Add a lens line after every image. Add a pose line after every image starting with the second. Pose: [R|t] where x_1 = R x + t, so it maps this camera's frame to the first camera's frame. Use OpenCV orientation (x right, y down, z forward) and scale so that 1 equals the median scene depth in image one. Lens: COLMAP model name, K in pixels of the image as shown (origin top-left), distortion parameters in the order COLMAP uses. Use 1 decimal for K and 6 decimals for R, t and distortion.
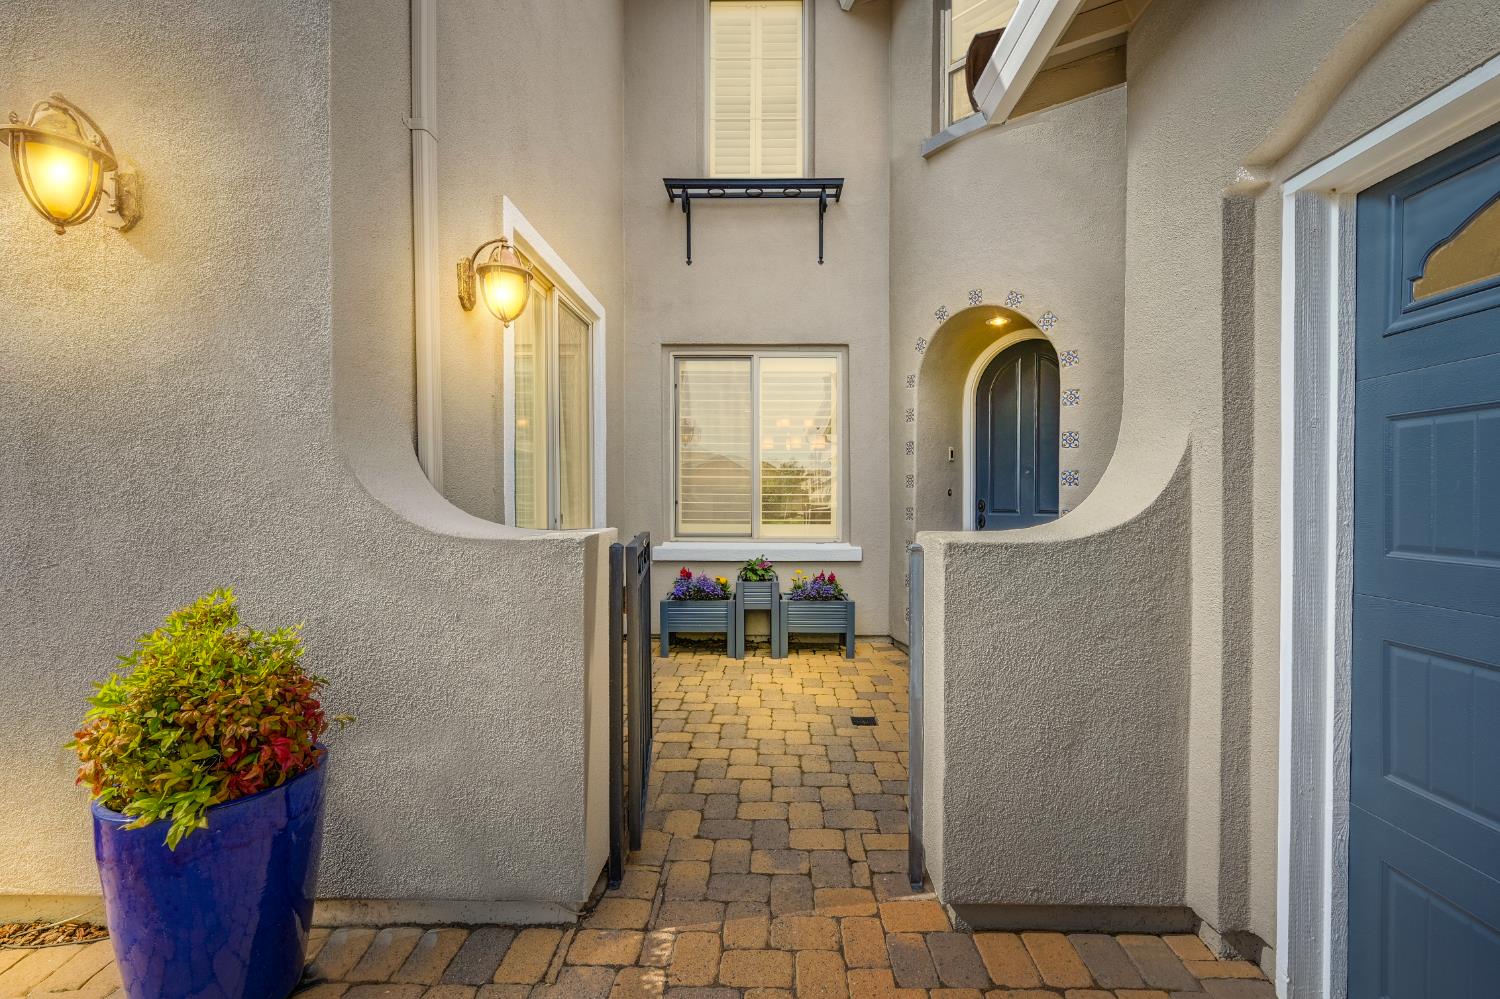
lens RADIAL K [[636.5, 0, 768.5], [0, 636.5, 510.1], [0, 0, 1]] dist [0.001794, 0.000370]
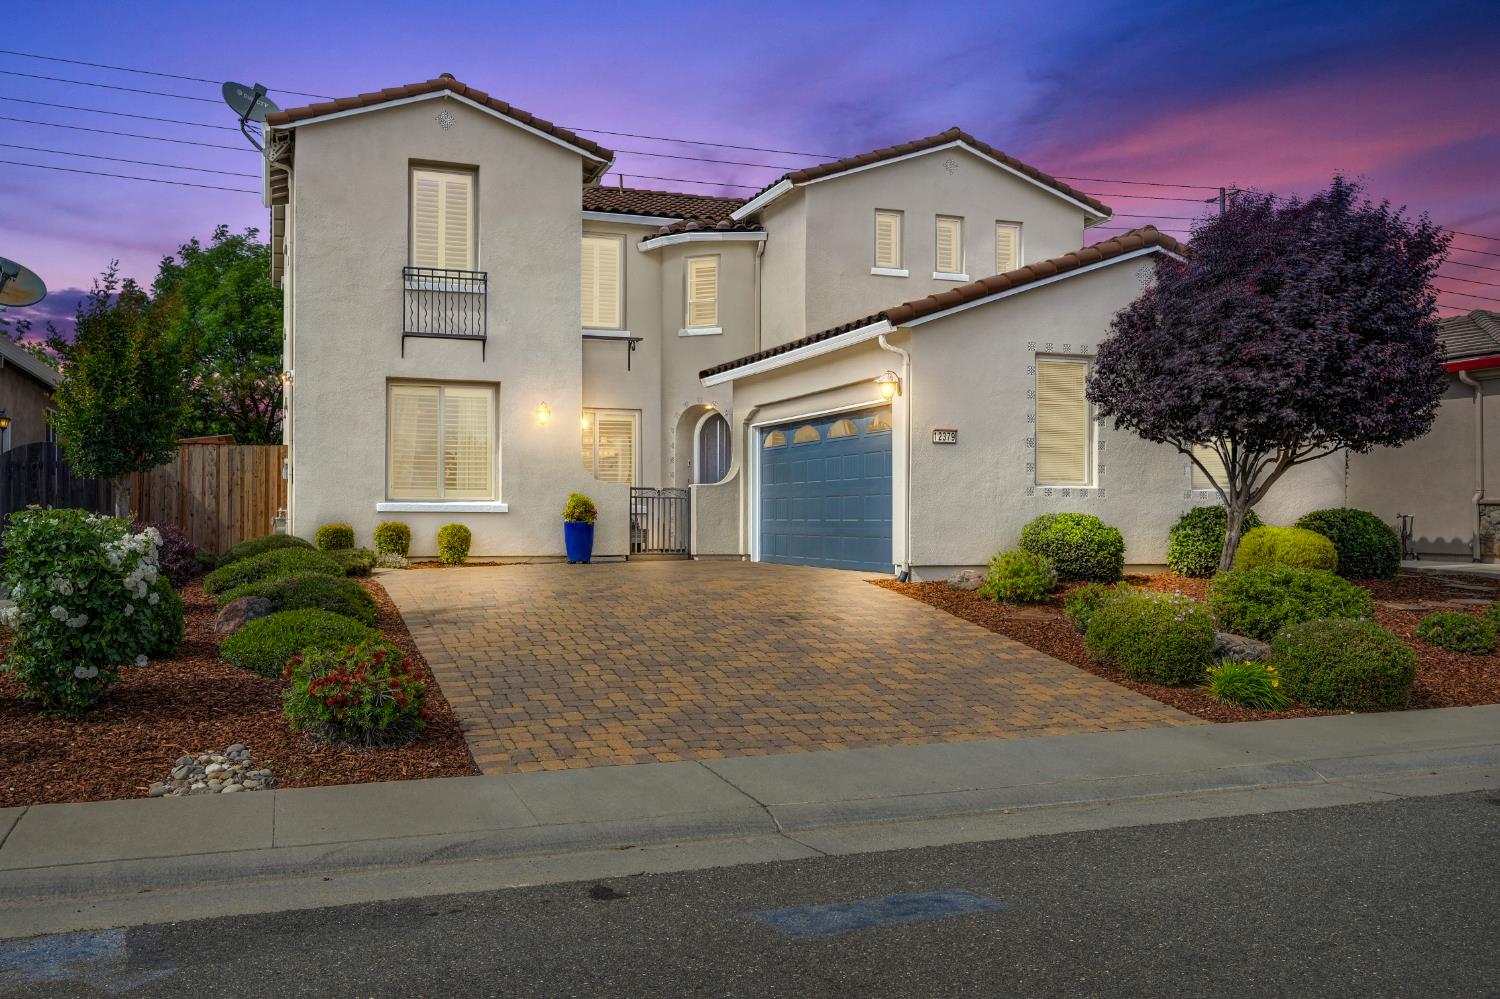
lens RADIAL K [[1280.2, 0, 750.0], [0, 1280.2, 499.5], [0, 0, 1]] dist [-0.005203, -0.000753]
pose [[0.933365, 0.004234, 0.358903, -1.373968], [0.006506, 0.999567, -0.028711, 0.208299], [-0.358869, 0.029133, 0.932933, -3.981957]]
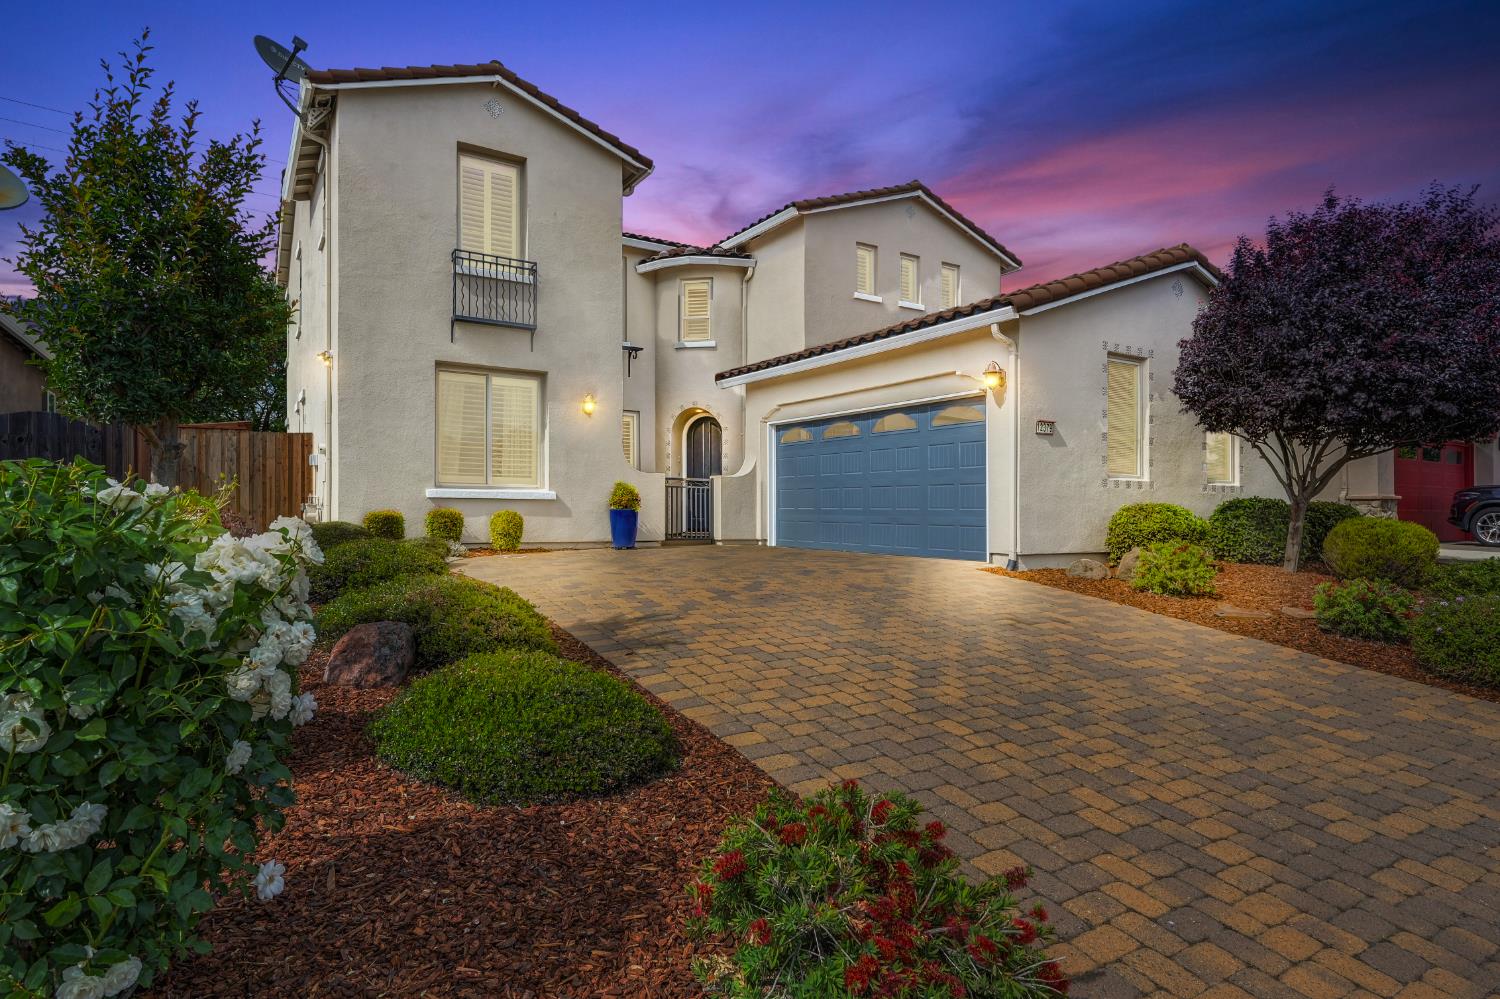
lens RADIAL K [[830.6, 0, 751.4], [0, 830.6, 510.5], [0, 0, 1]] dist [-0.003688, -0.001699]
pose [[0.845507, 0.002619, 0.533958, -1.550201], [0.003372, 0.999942, -0.010244, 0.191720], [-0.533953, 0.010462, 0.845449, -2.439093]]
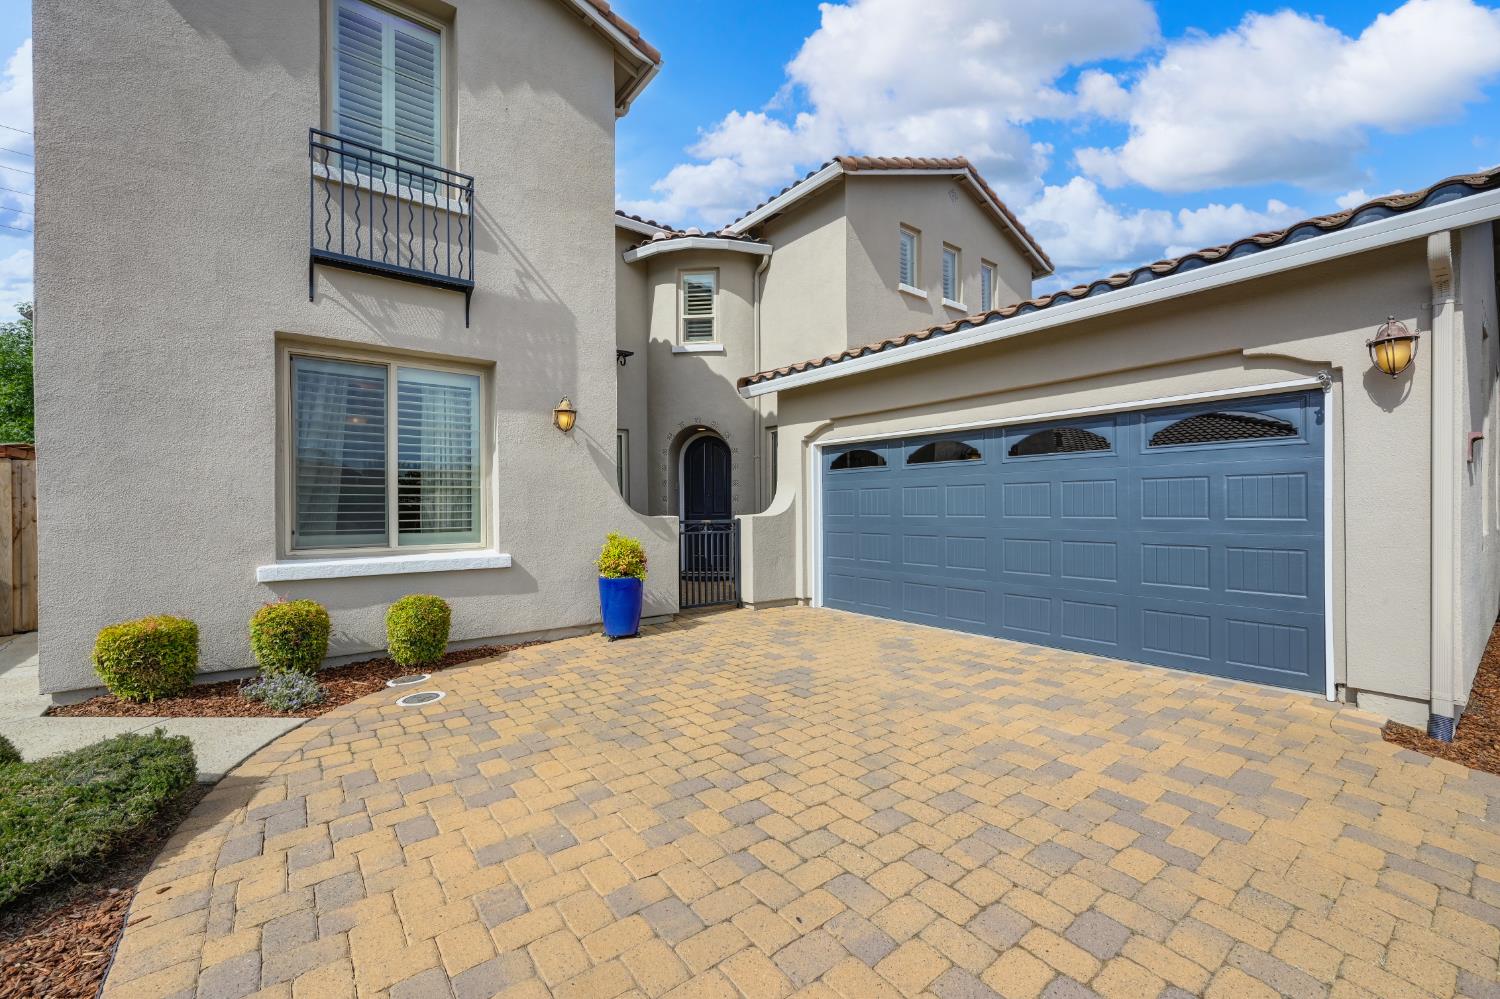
lens RADIAL K [[636.5, 0, 768.5], [0, 636.5, 510.1], [0, 0, 1]] dist [0.001794, 0.000370]
pose [[0.783592, -0.008293, 0.621221, -0.999953], [0.016465, 0.999837, -0.007420, 0.016133], [-0.621058, 0.016043, 0.783601, -1.053601]]
